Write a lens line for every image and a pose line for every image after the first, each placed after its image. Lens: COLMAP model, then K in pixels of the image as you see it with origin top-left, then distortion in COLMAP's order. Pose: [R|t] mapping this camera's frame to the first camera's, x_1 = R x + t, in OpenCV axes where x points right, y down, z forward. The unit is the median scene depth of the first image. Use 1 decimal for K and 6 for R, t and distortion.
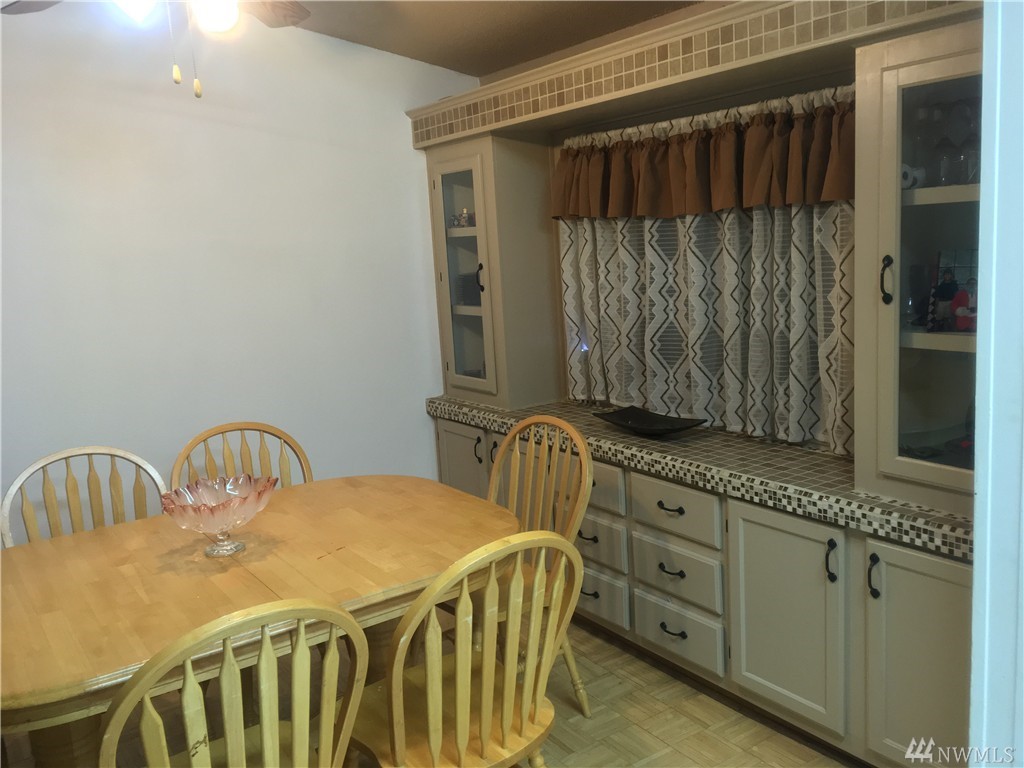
lens RADIAL K [[877.8, 0, 512.0], [0, 877.8, 384.0], [0, 0, 1]] dist [0.080899, -0.121350]
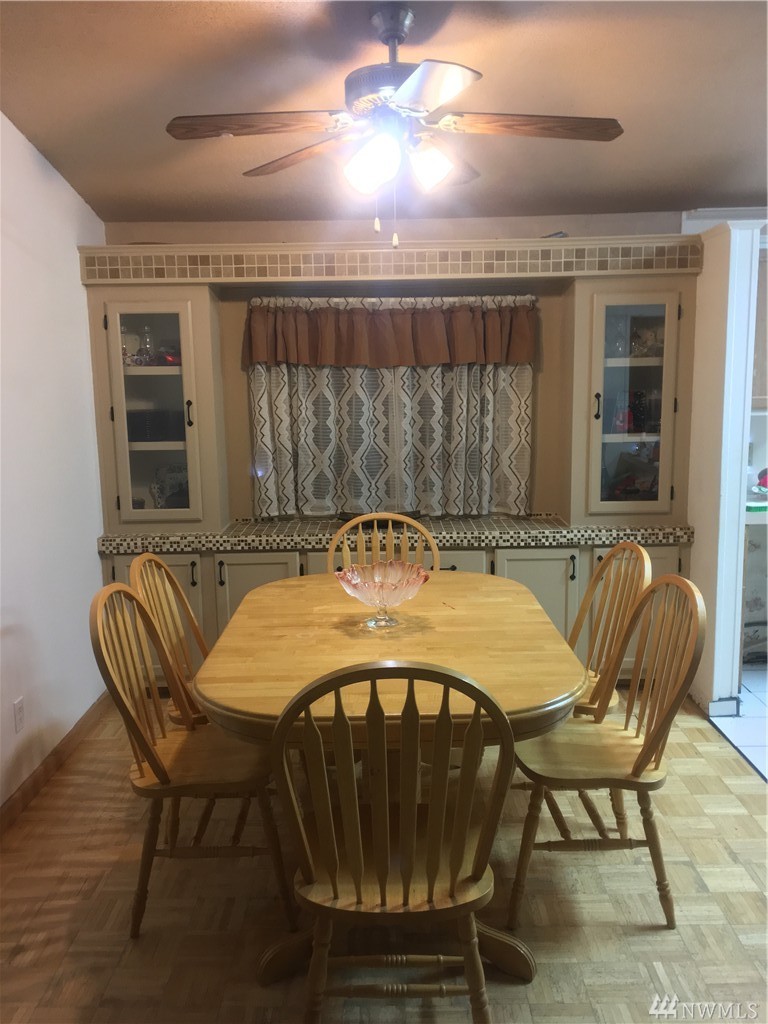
lens RADIAL K [[877.8, 0, 391.6], [0, 877.8, 511.7], [0, 0, 1]] dist [0.080899, -0.121350]
pose [[0.558226, -0.078598, 0.825958, -1.176747], [0.121676, 0.992495, 0.012210, 0.023734], [-0.820718, 0.093683, 0.563600, 0.286111]]
